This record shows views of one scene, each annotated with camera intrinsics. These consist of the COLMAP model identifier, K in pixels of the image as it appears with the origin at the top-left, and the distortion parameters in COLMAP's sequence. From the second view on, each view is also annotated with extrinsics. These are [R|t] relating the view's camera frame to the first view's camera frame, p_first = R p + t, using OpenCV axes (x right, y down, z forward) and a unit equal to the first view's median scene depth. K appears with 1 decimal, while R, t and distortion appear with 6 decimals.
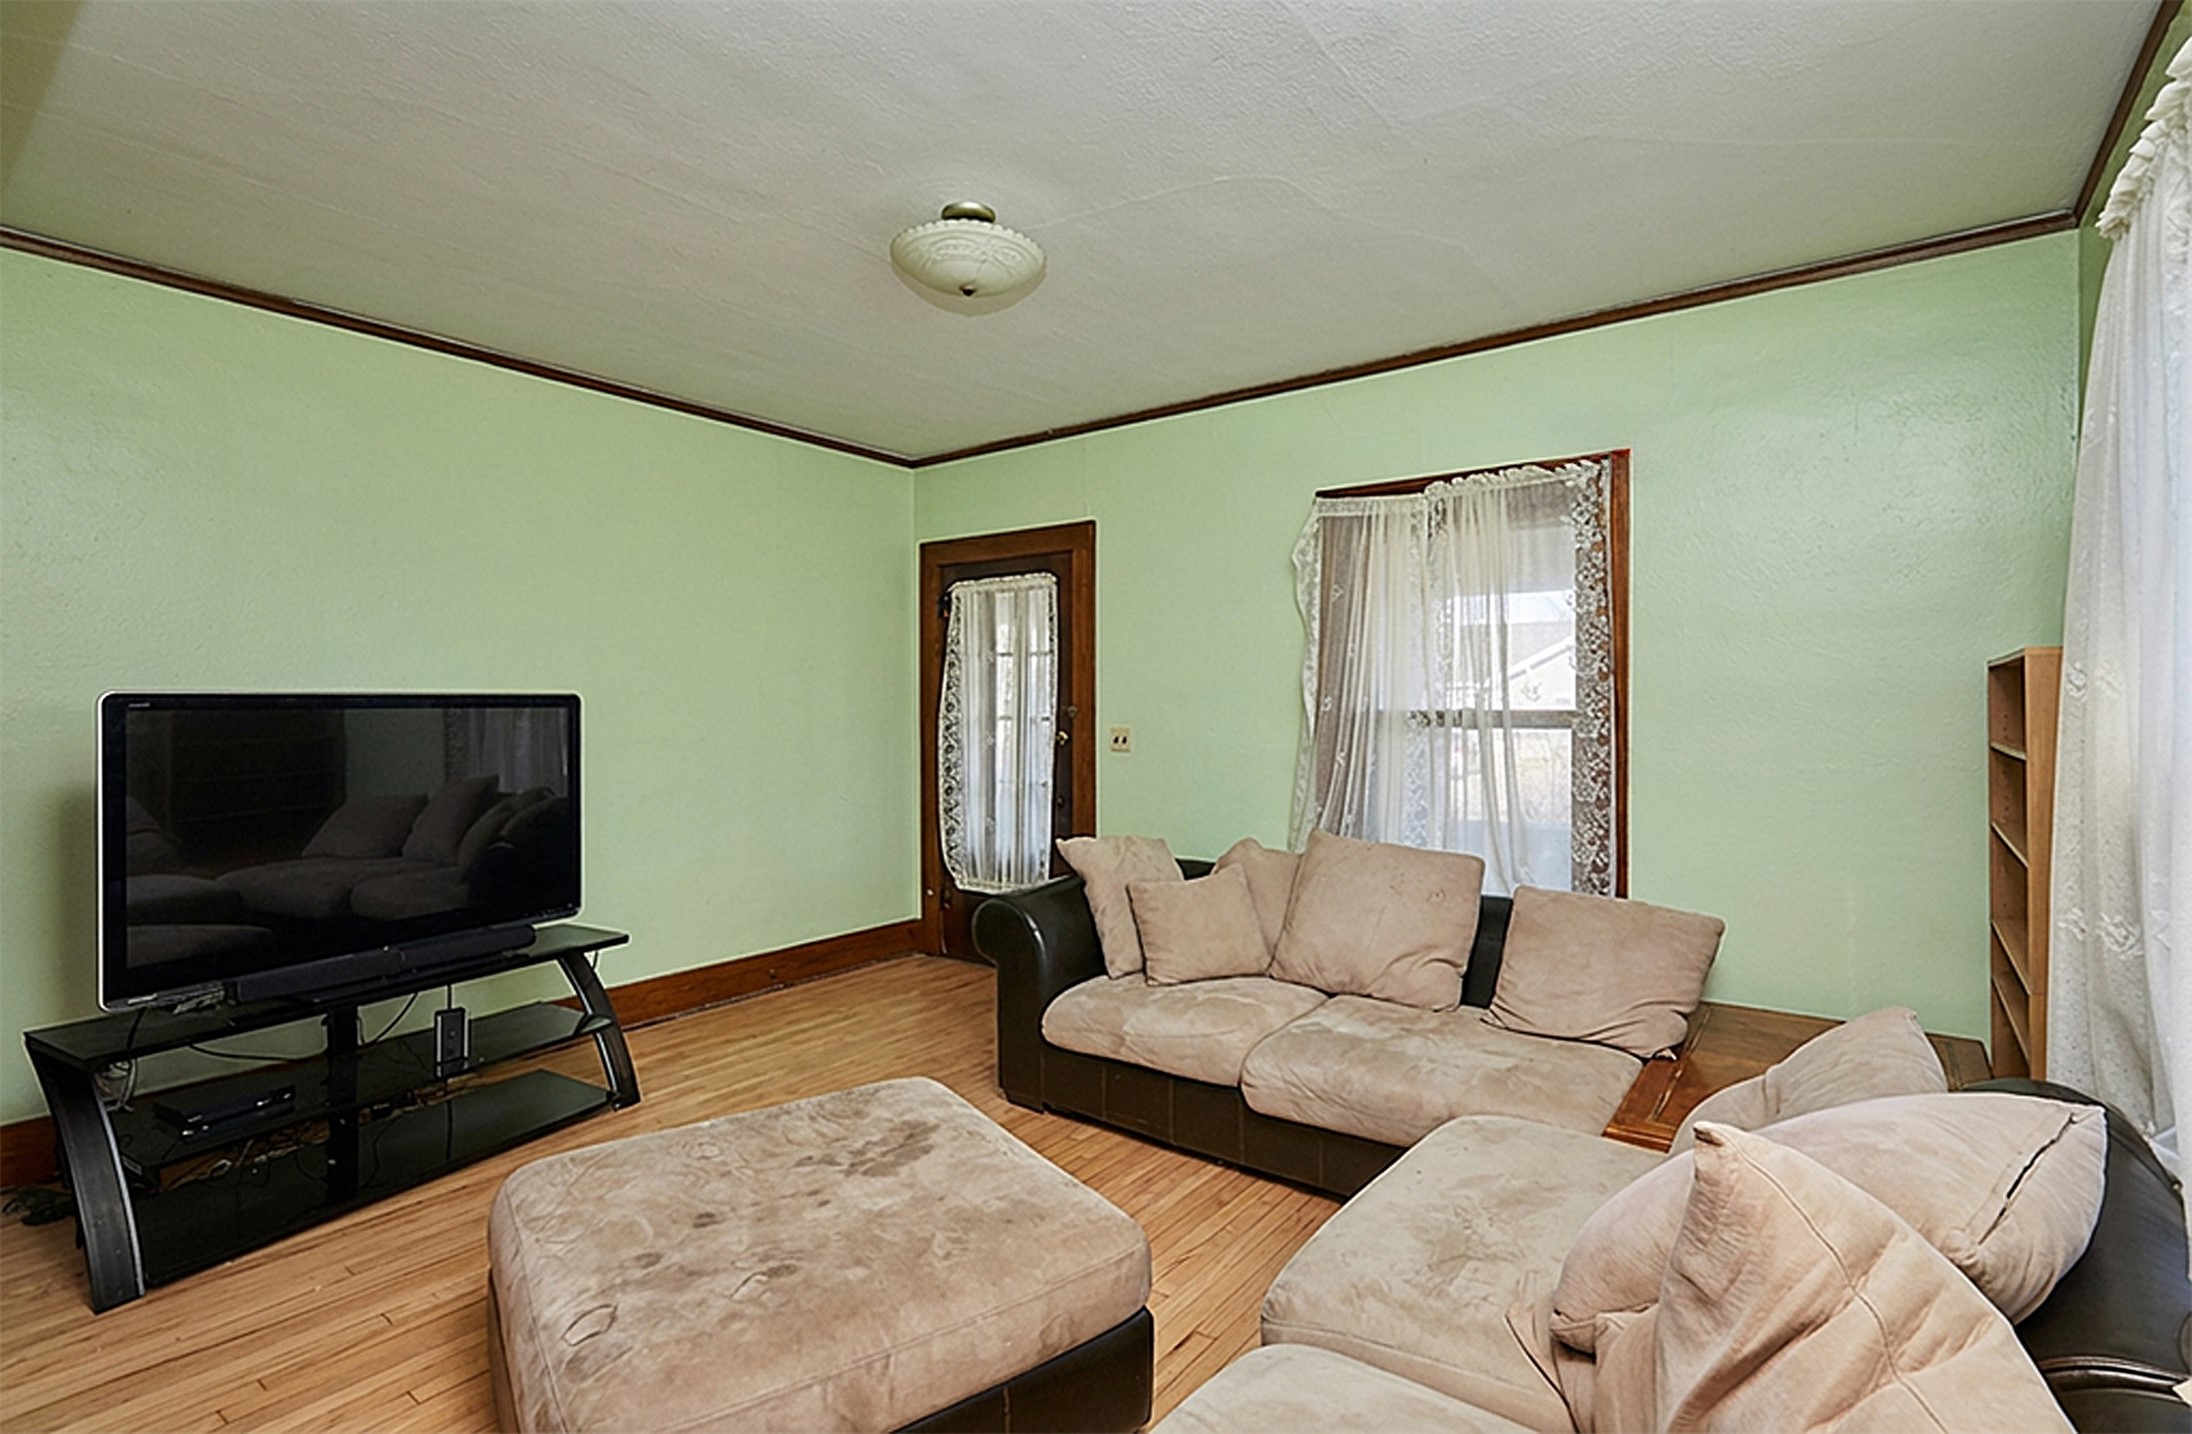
lens RADIAL K [[989.5, 0, 1110.7], [0, 989.5, 714.3], [0, 0, 1]] dist [0.002216, 0.000363]
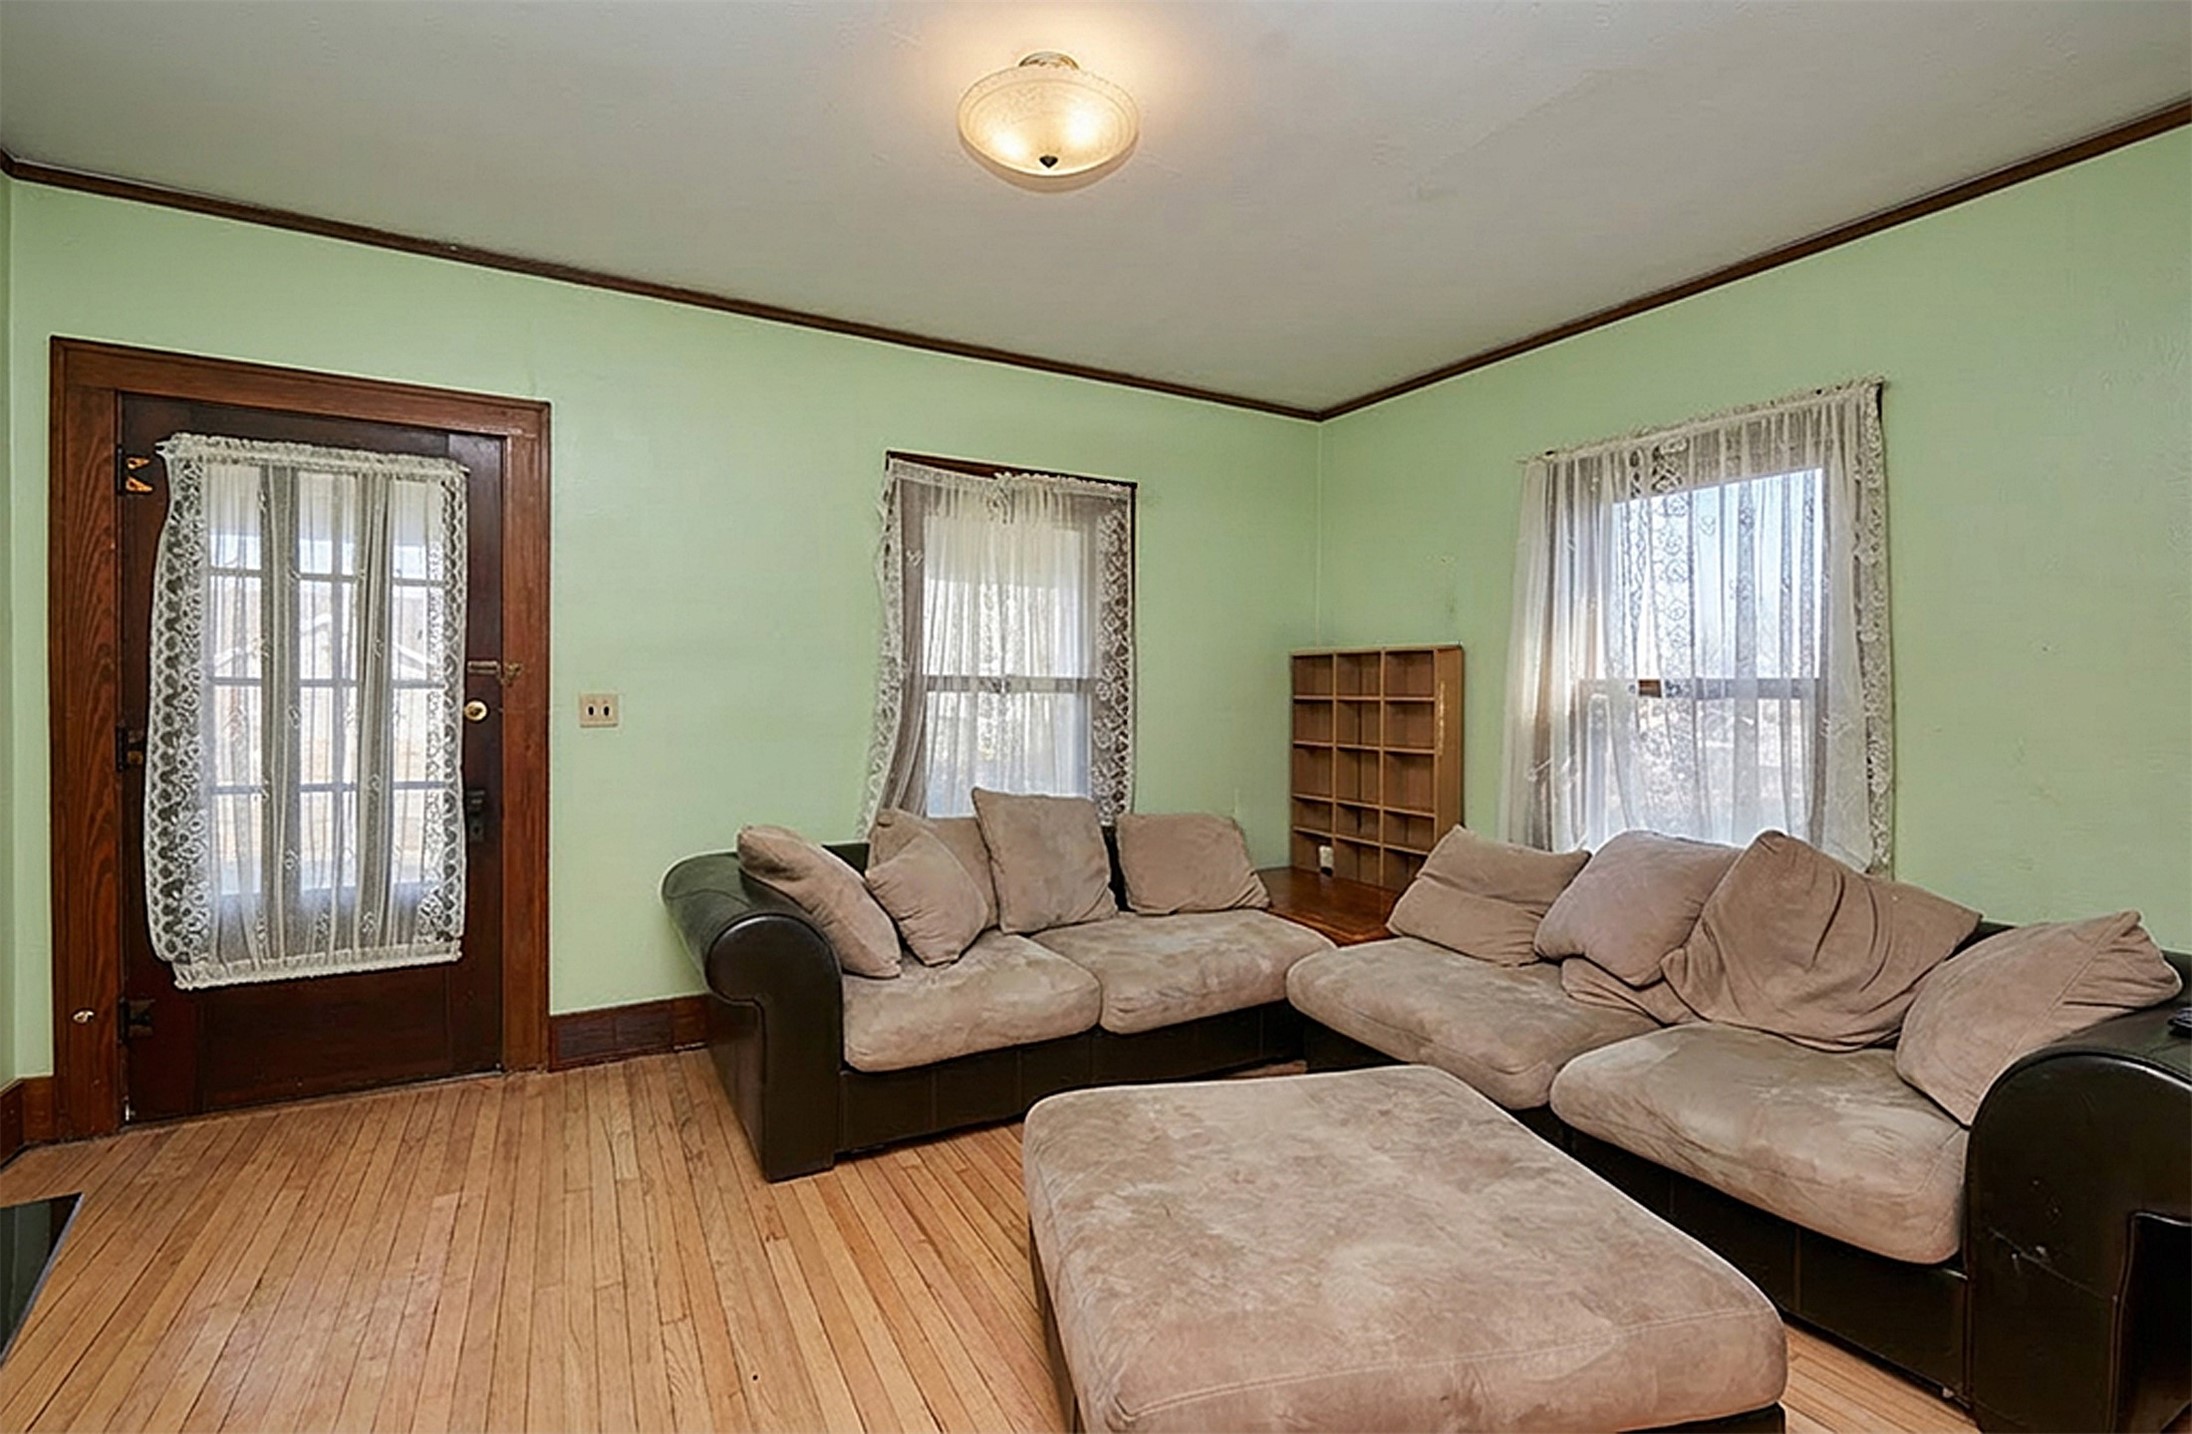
lens RADIAL K [[989.5, 0, 1111.9], [0, 989.5, 700.6], [0, 0, 1]] dist [0.002216, 0.000363]
pose [[0.401564, -0.007391, 0.915801, -0.490343], [0.000800, 0.999970, 0.007719, 0.012043], [-0.915831, -0.002367, 0.401557, 0.328030]]
